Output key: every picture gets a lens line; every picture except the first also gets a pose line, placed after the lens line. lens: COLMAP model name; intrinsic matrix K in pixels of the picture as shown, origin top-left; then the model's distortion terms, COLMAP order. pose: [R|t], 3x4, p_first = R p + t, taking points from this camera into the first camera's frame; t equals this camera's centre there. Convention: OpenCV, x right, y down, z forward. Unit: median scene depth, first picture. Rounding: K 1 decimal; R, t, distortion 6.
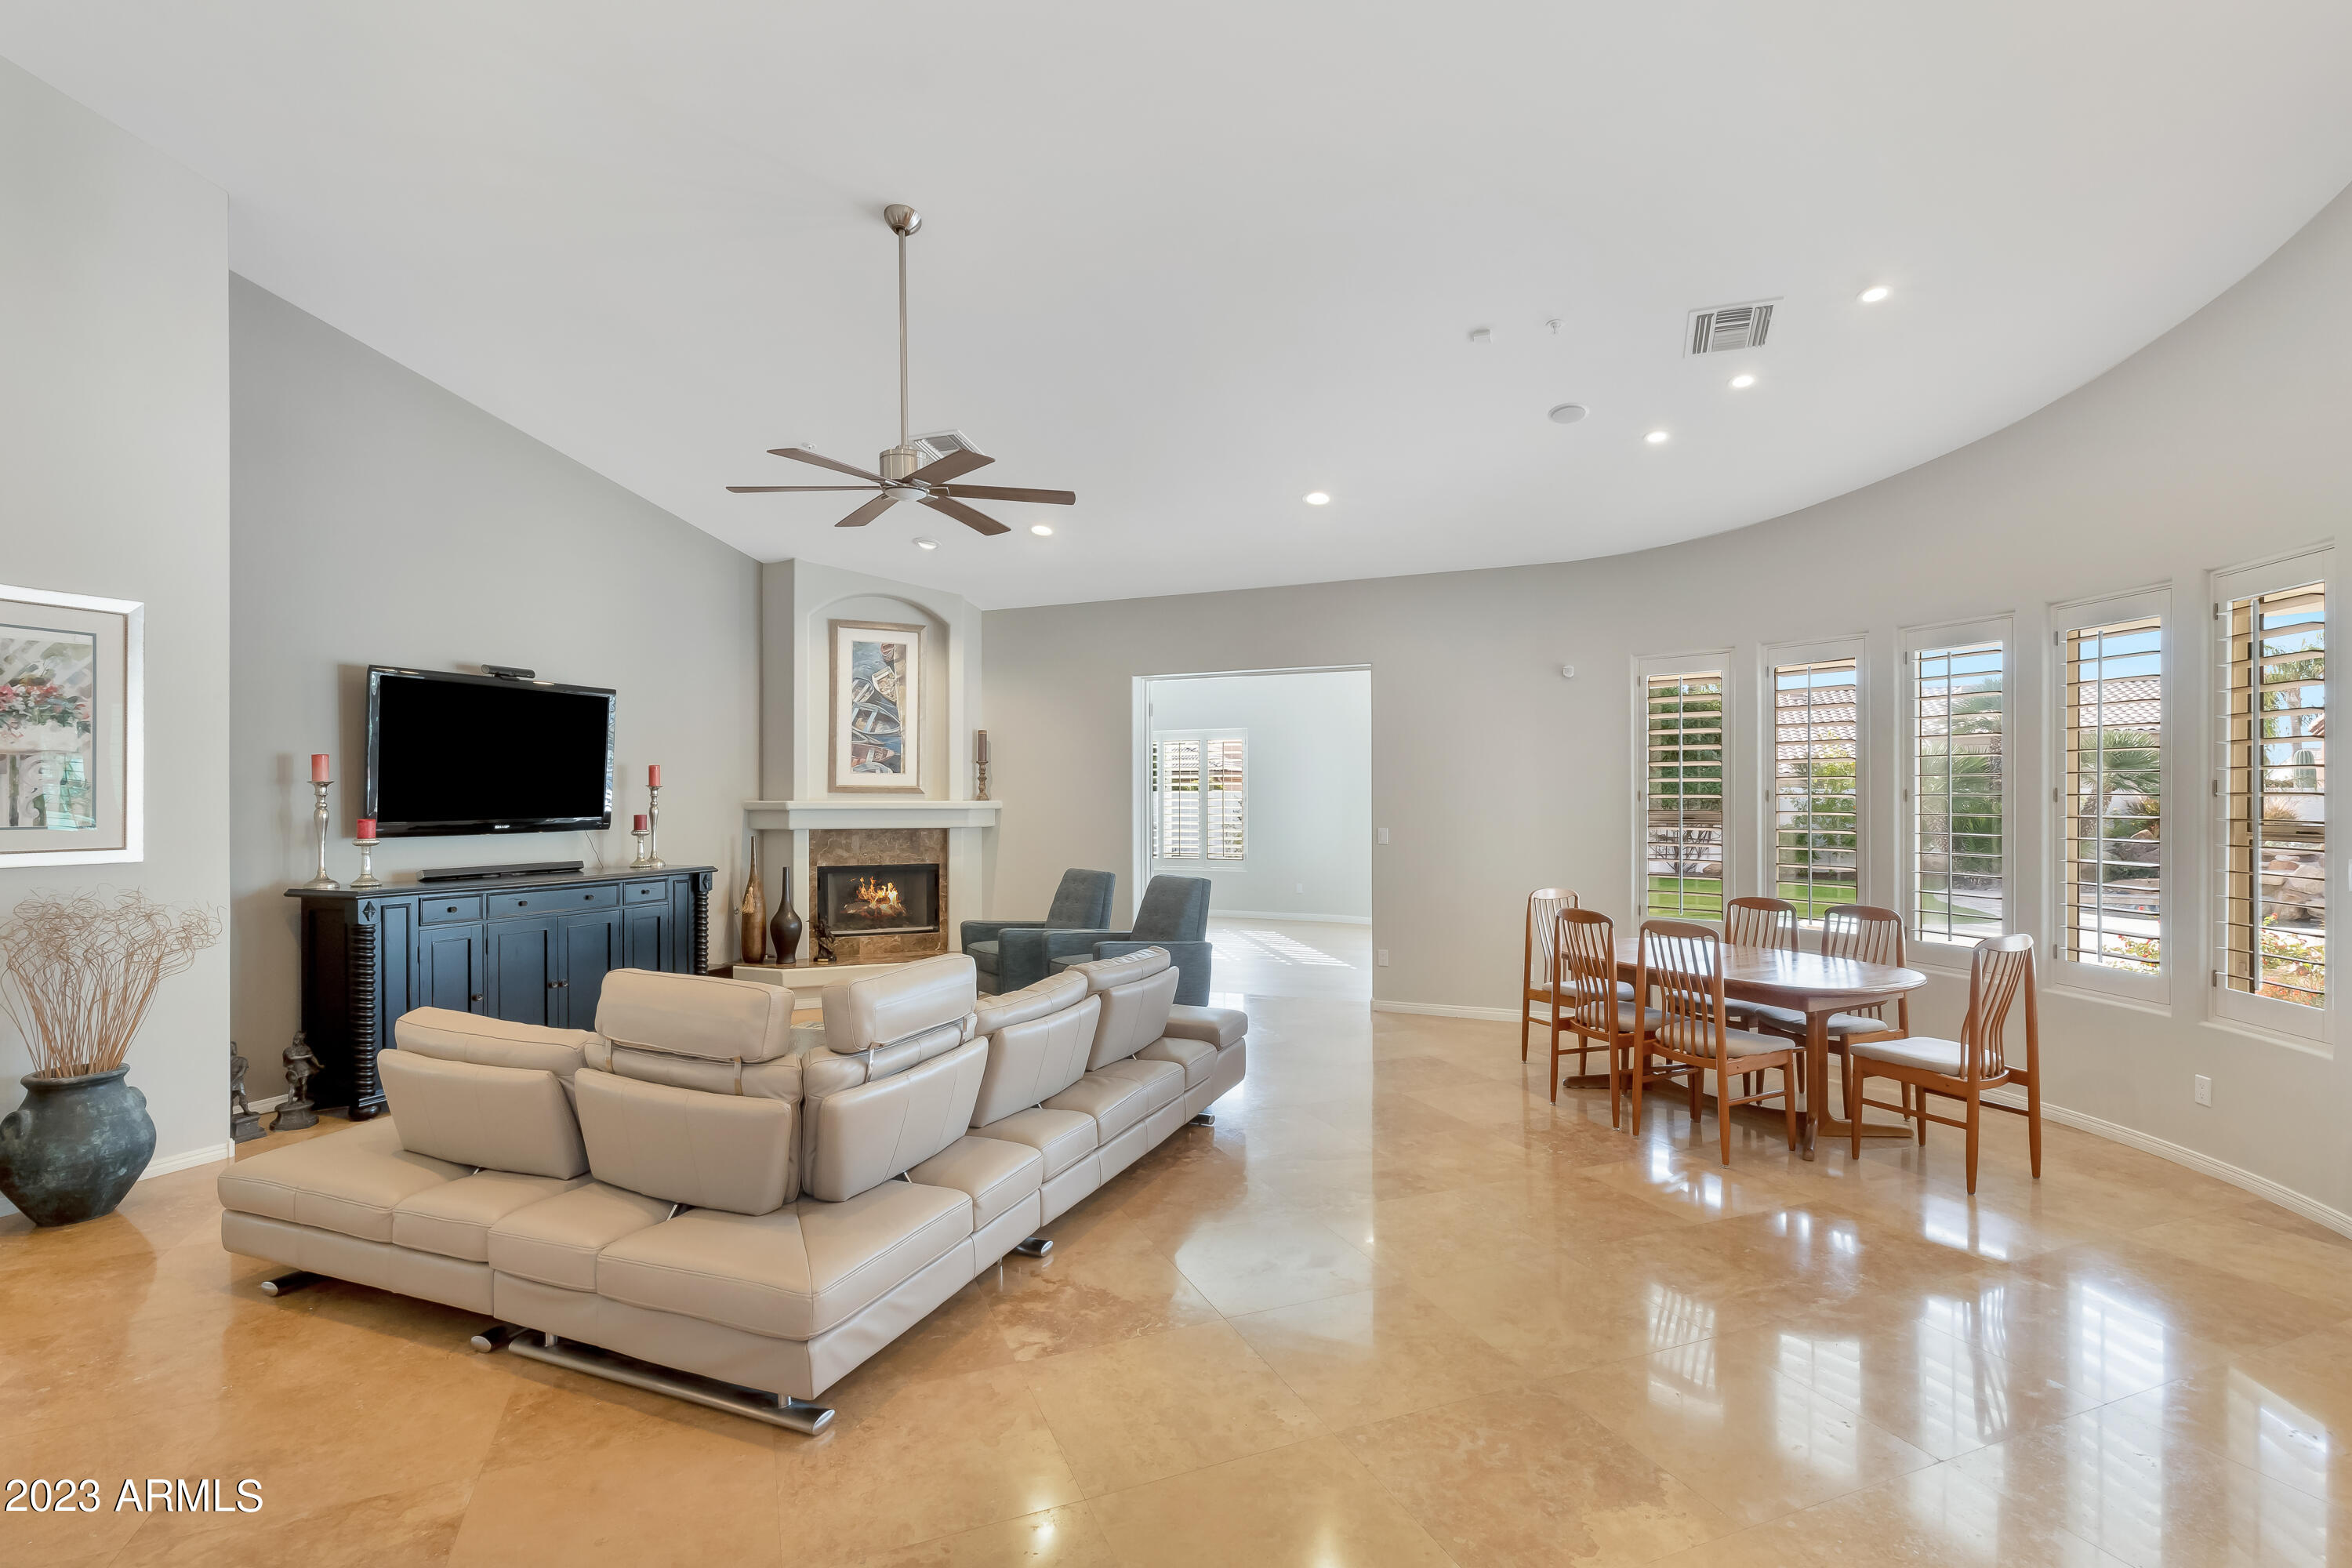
lens RADIAL K [[1077.8, 0, 1184.2], [0, 1077.8, 795.1], [0, 0, 1]] dist [0.003344, 0.000336]
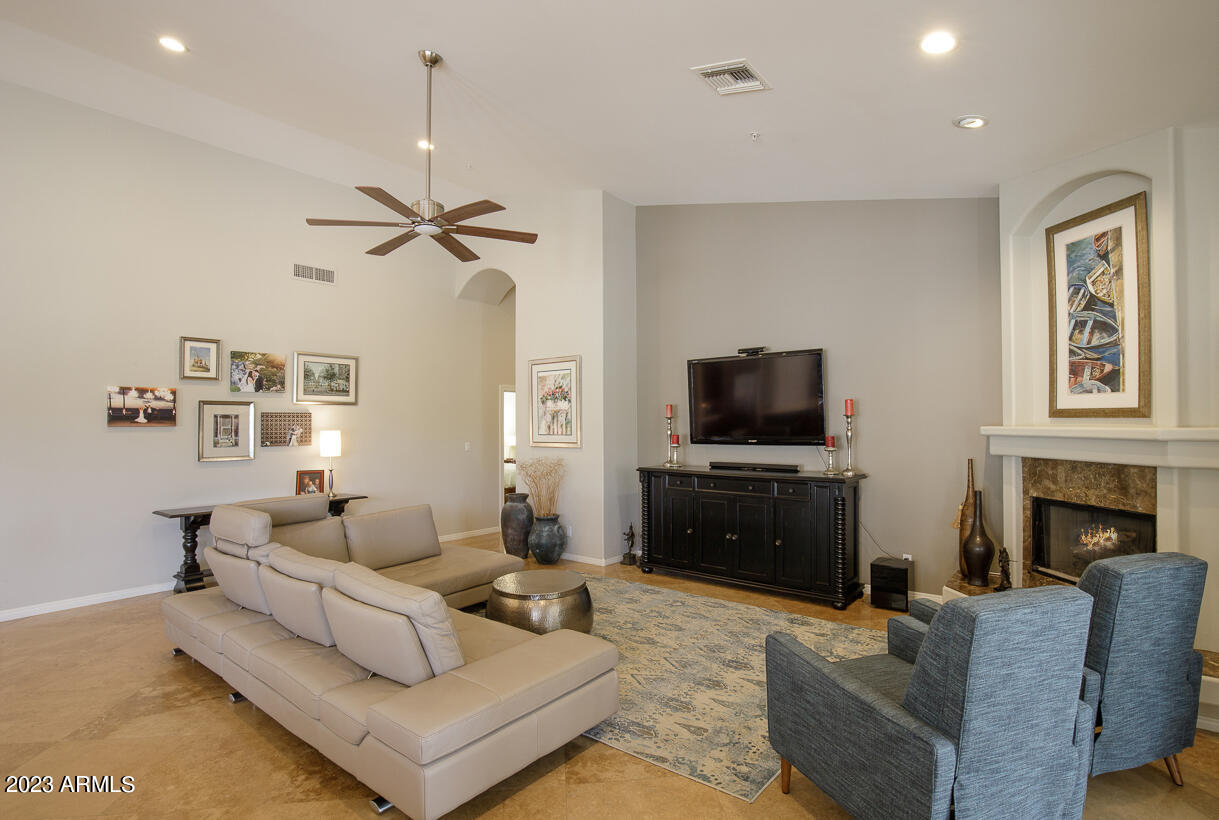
lens RADIAL K [[601.4, 0, 612.6], [0, 601.4, 410.2], [0, 0, 1]] dist [0.000225, -0.000175]
pose [[-0.268904, -0.020093, -0.962957, 0.260518], [0.008116, 0.999700, -0.023126, 0.000259], [0.963133, -0.014034, -0.268660, 0.774239]]
